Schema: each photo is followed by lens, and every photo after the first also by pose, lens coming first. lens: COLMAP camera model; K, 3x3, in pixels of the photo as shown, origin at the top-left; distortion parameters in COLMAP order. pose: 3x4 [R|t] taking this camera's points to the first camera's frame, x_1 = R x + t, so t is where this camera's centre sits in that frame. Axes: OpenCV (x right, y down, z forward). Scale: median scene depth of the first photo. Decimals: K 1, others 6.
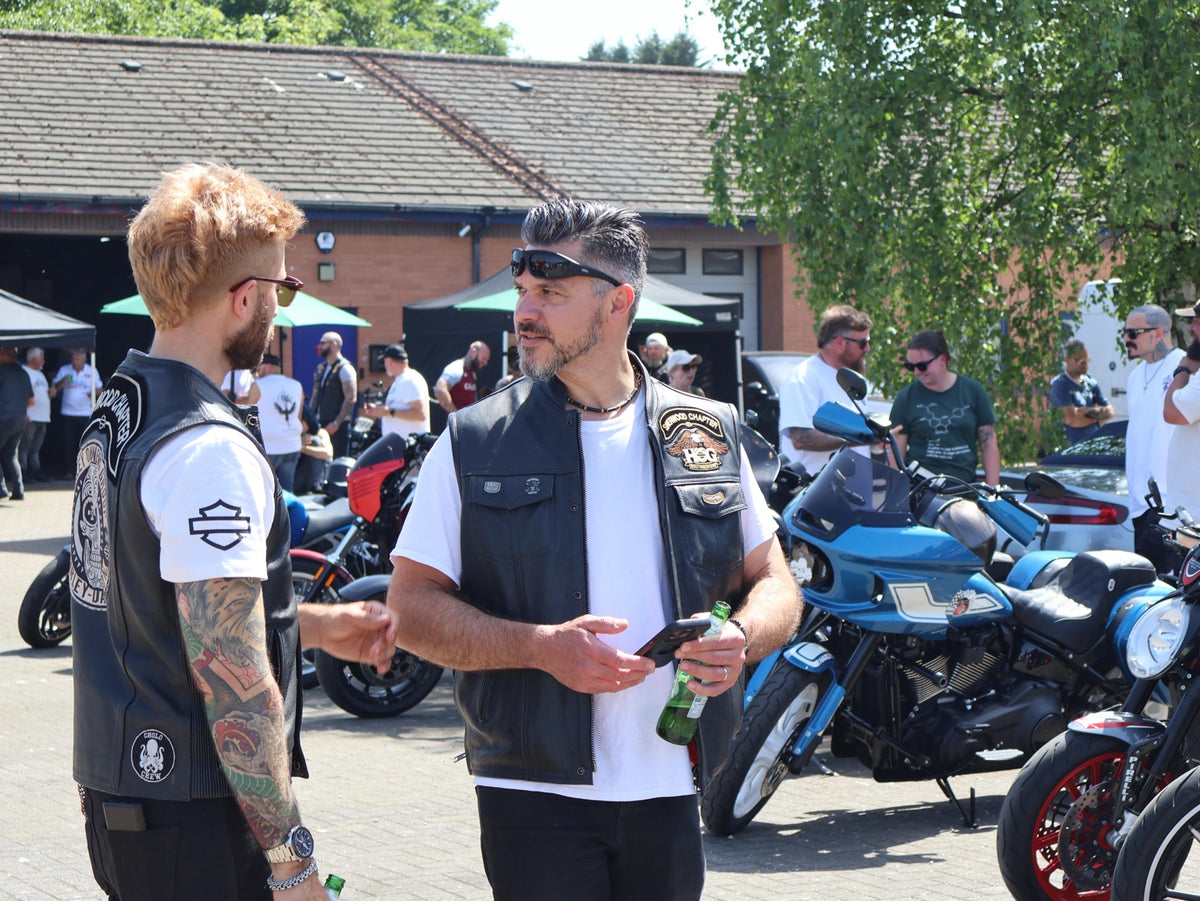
lens RADIAL K [[2645.8, 0, 600.0], [0, 2645.8, 450.5], [0, 0, 1]] dist [0.005006, -0.094484]
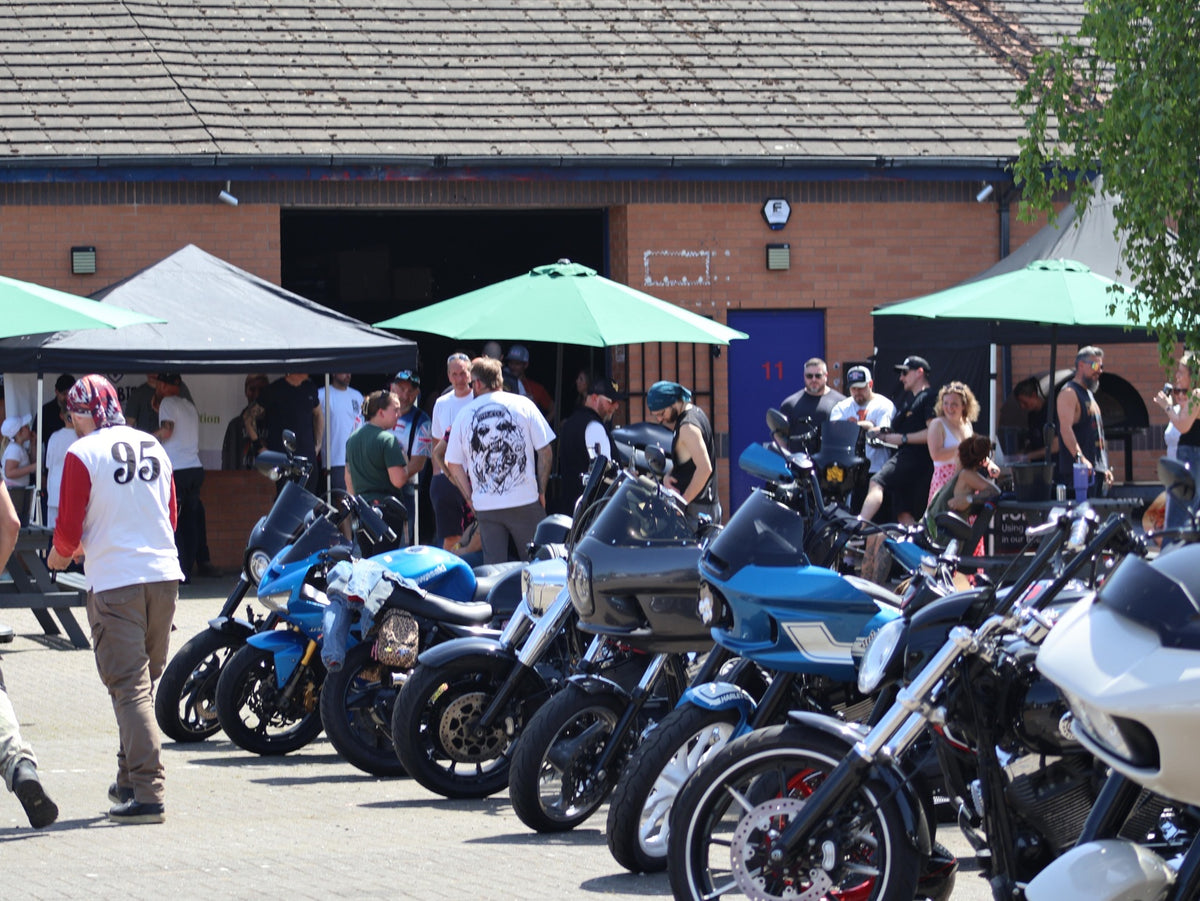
lens RADIAL K [[4665.8, 0, 600.0], [0, 4665.8, 450.5], [0, 0, 1]] dist [-0.078951, -2.767556]
pose [[0.977847, -0.005187, -0.209256, 0.101737], [0.001561, 0.999846, -0.017488, 0.003765], [0.209315, 0.016774, 0.977704, -0.187620]]
